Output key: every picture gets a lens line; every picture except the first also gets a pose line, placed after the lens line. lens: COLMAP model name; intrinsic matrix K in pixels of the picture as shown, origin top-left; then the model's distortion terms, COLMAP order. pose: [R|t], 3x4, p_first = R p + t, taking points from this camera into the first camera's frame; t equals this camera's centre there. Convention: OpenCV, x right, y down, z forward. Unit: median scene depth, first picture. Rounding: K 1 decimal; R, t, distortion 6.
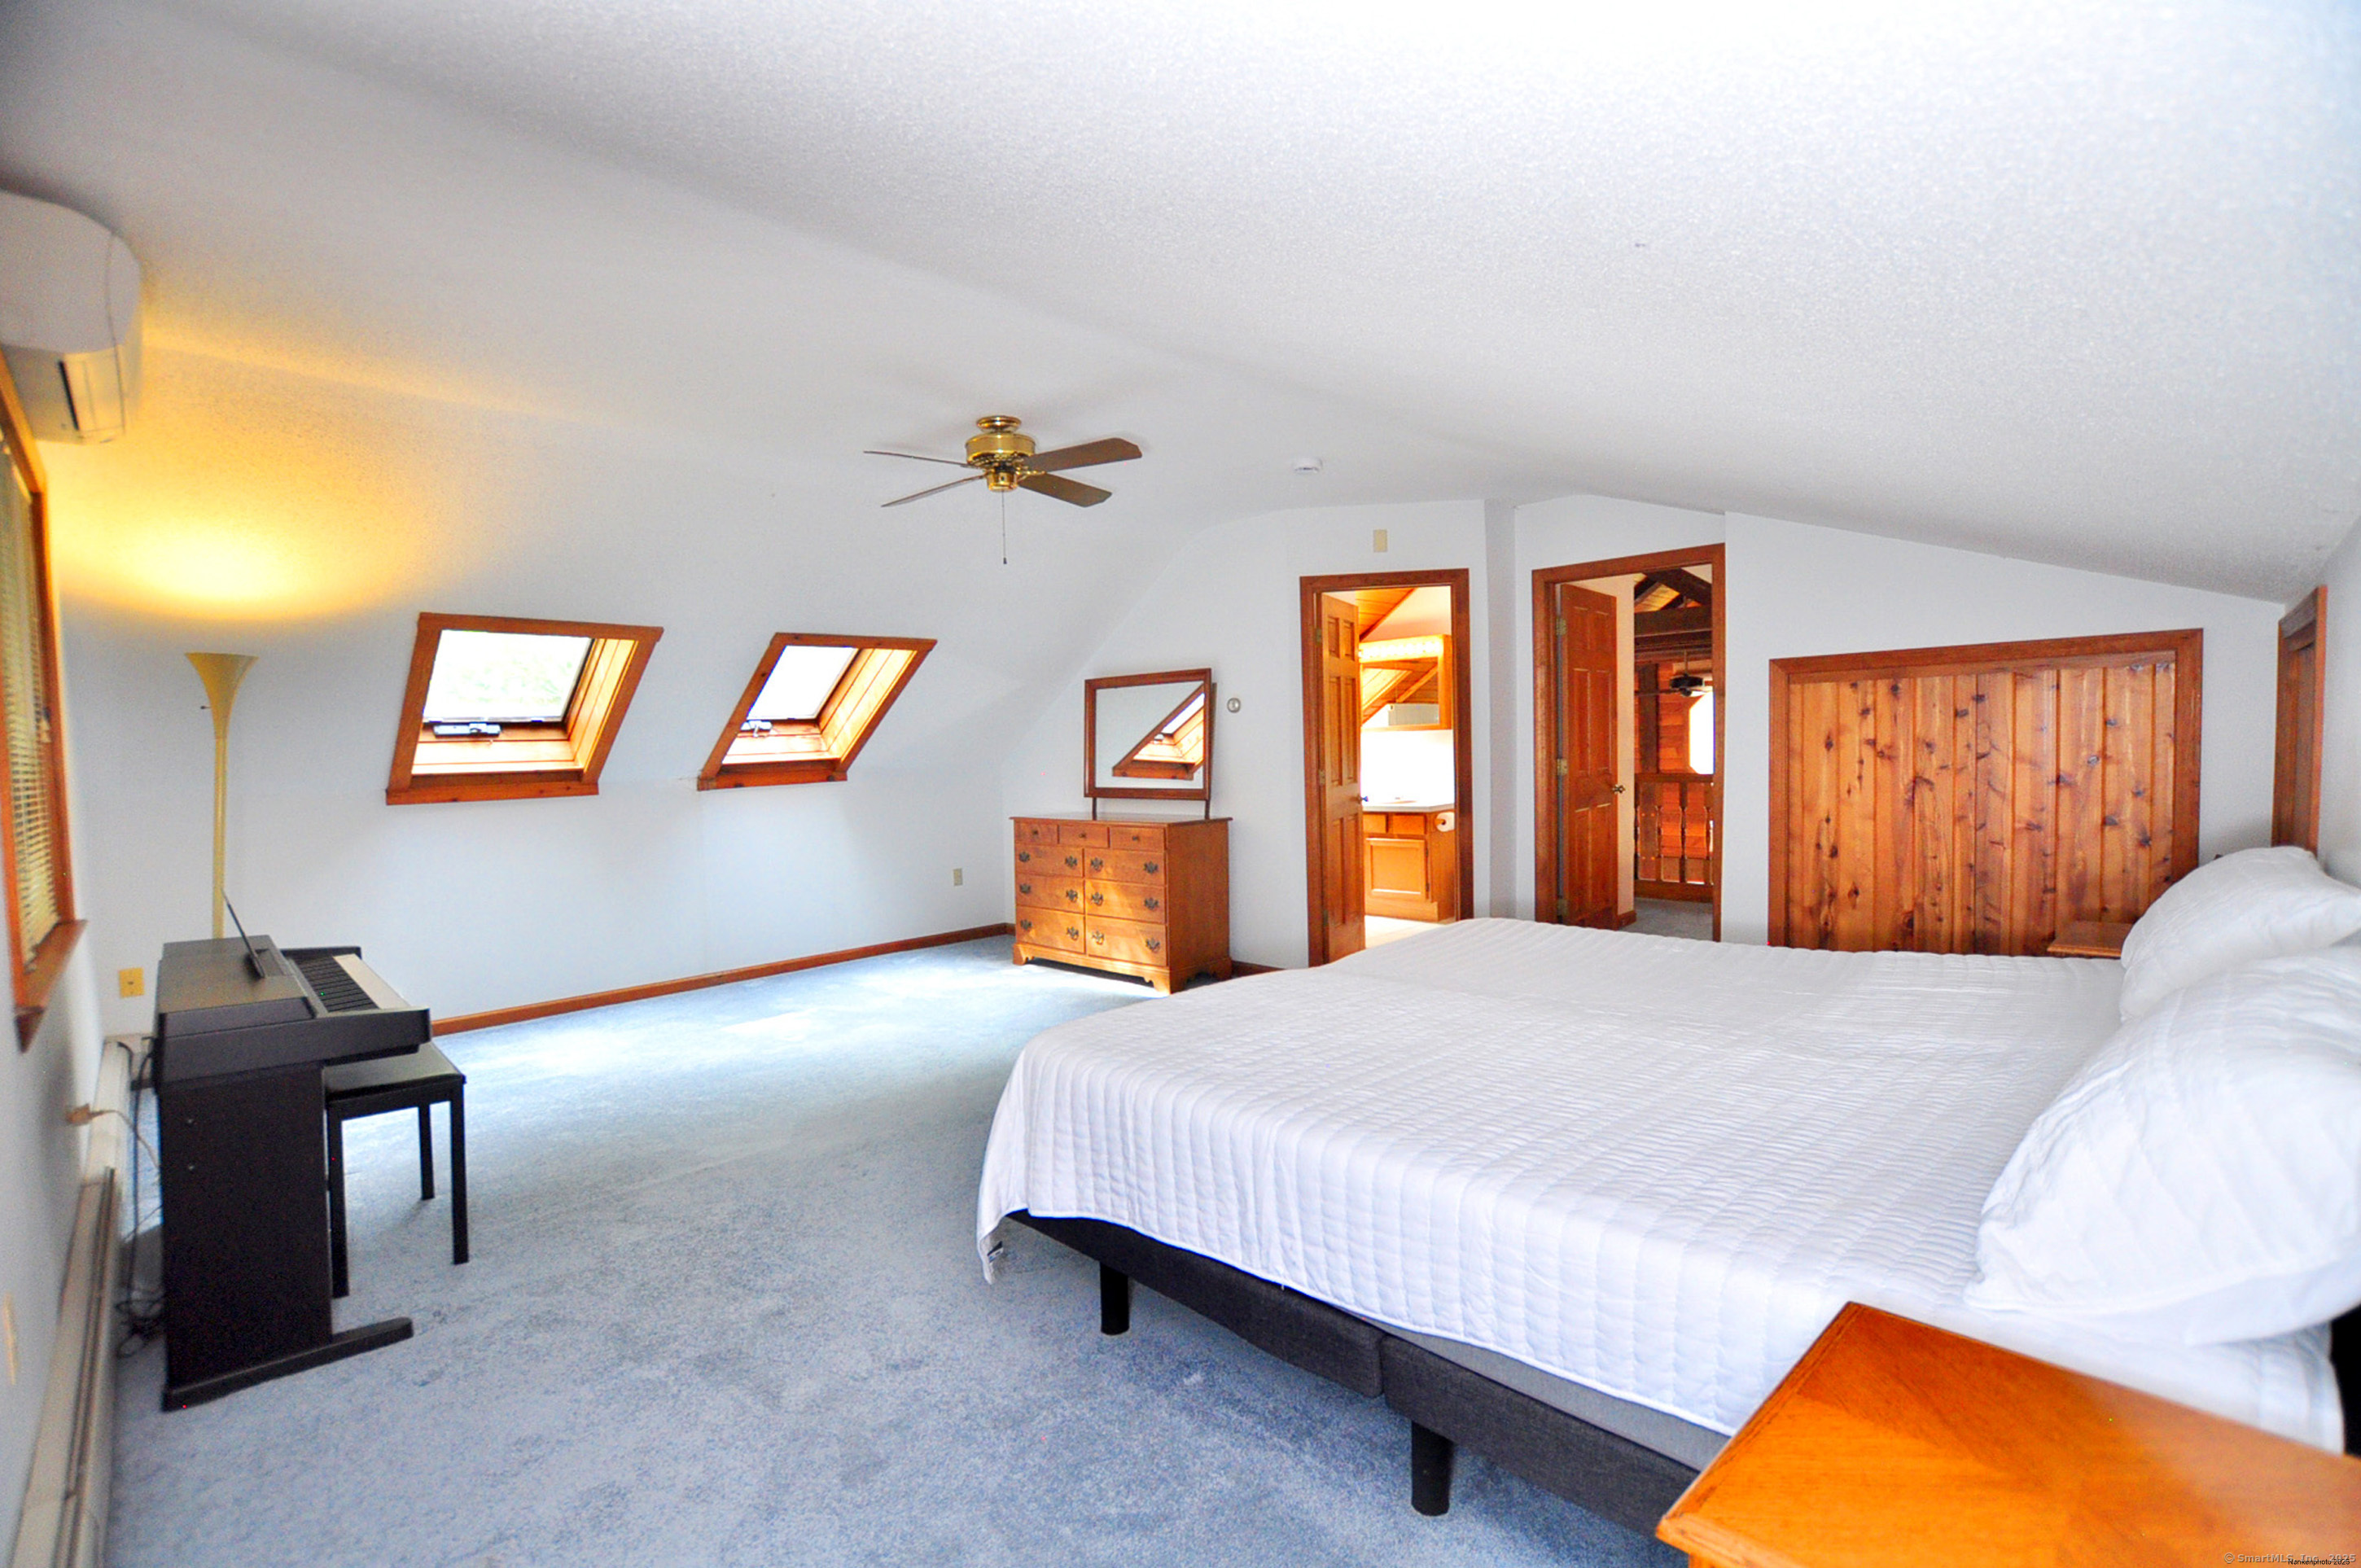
lens RADIAL K [[1064.2, 0, 1182.7], [0, 1064.2, 788.2], [0, 0, 1]] dist [-0.004988, -0.000741]
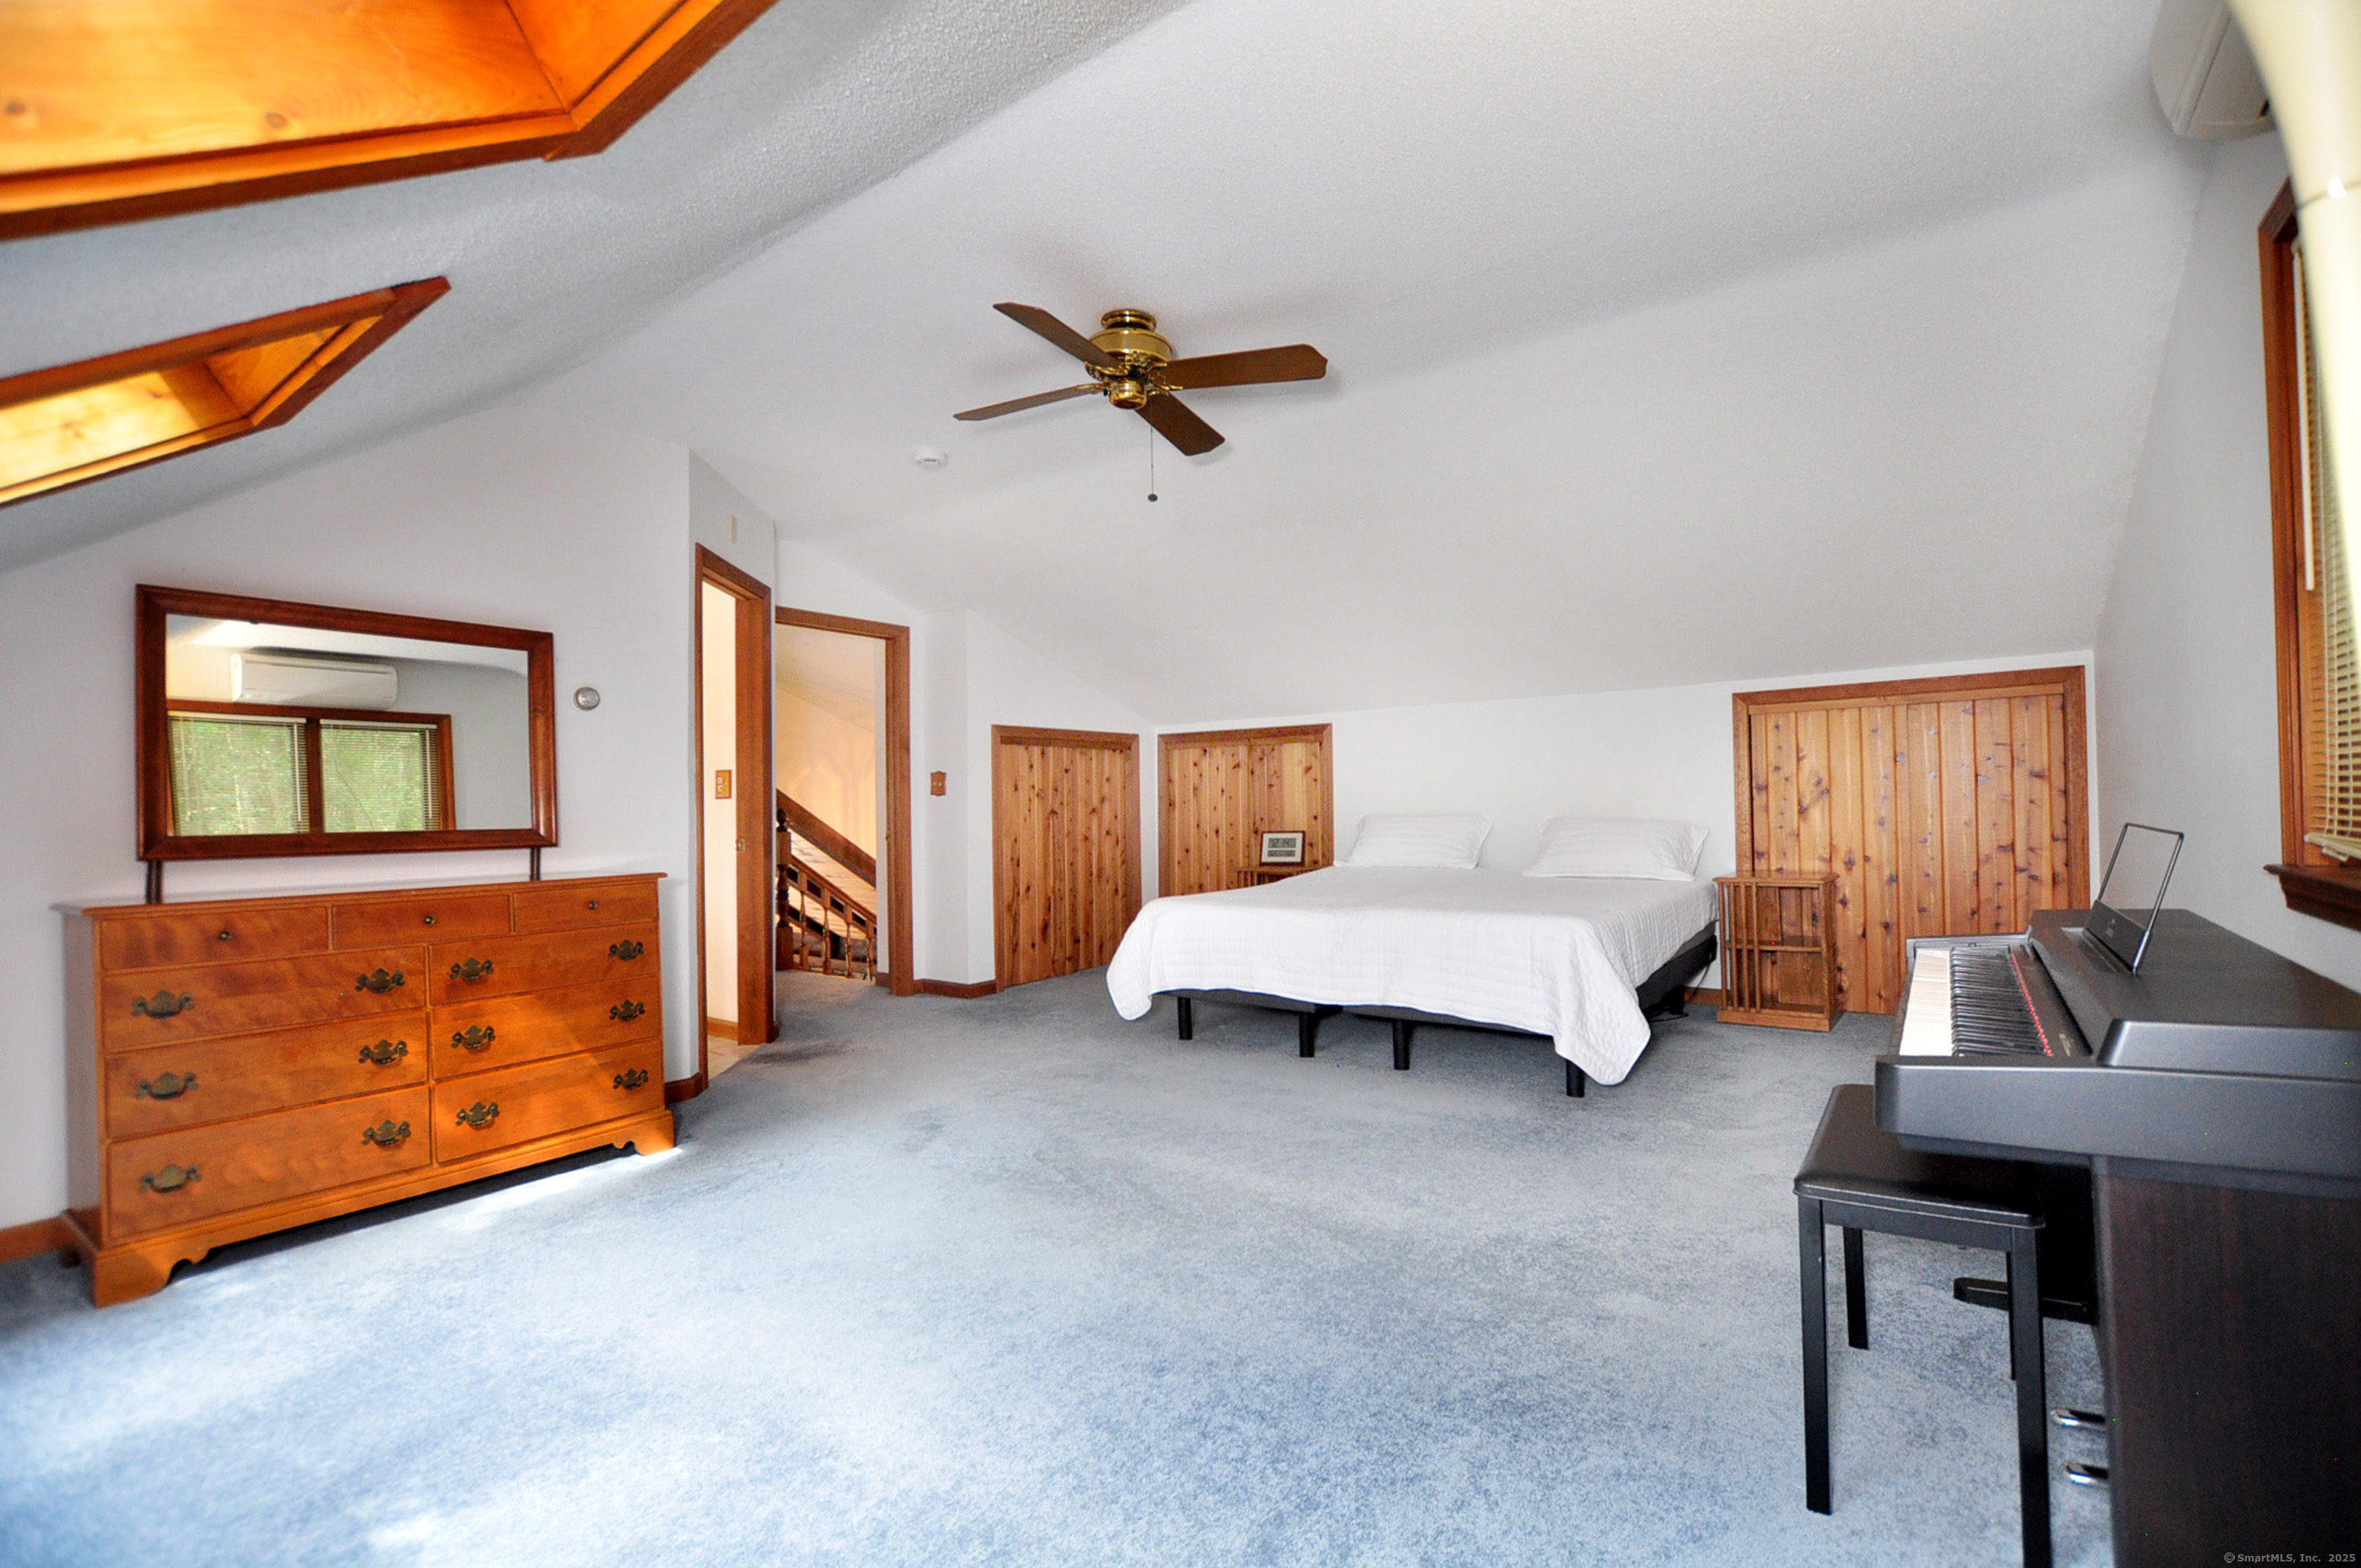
lens RADIAL K [[1064.2, 0, 1182.4], [0, 1064.2, 797.0], [0, 0, 1]] dist [-0.004988, -0.000741]
pose [[-0.169332, 0.042876, 0.984626, -0.638245], [0.059662, 0.997667, -0.033184, 0.024926], [-0.983752, 0.053125, -0.171495, 0.741200]]
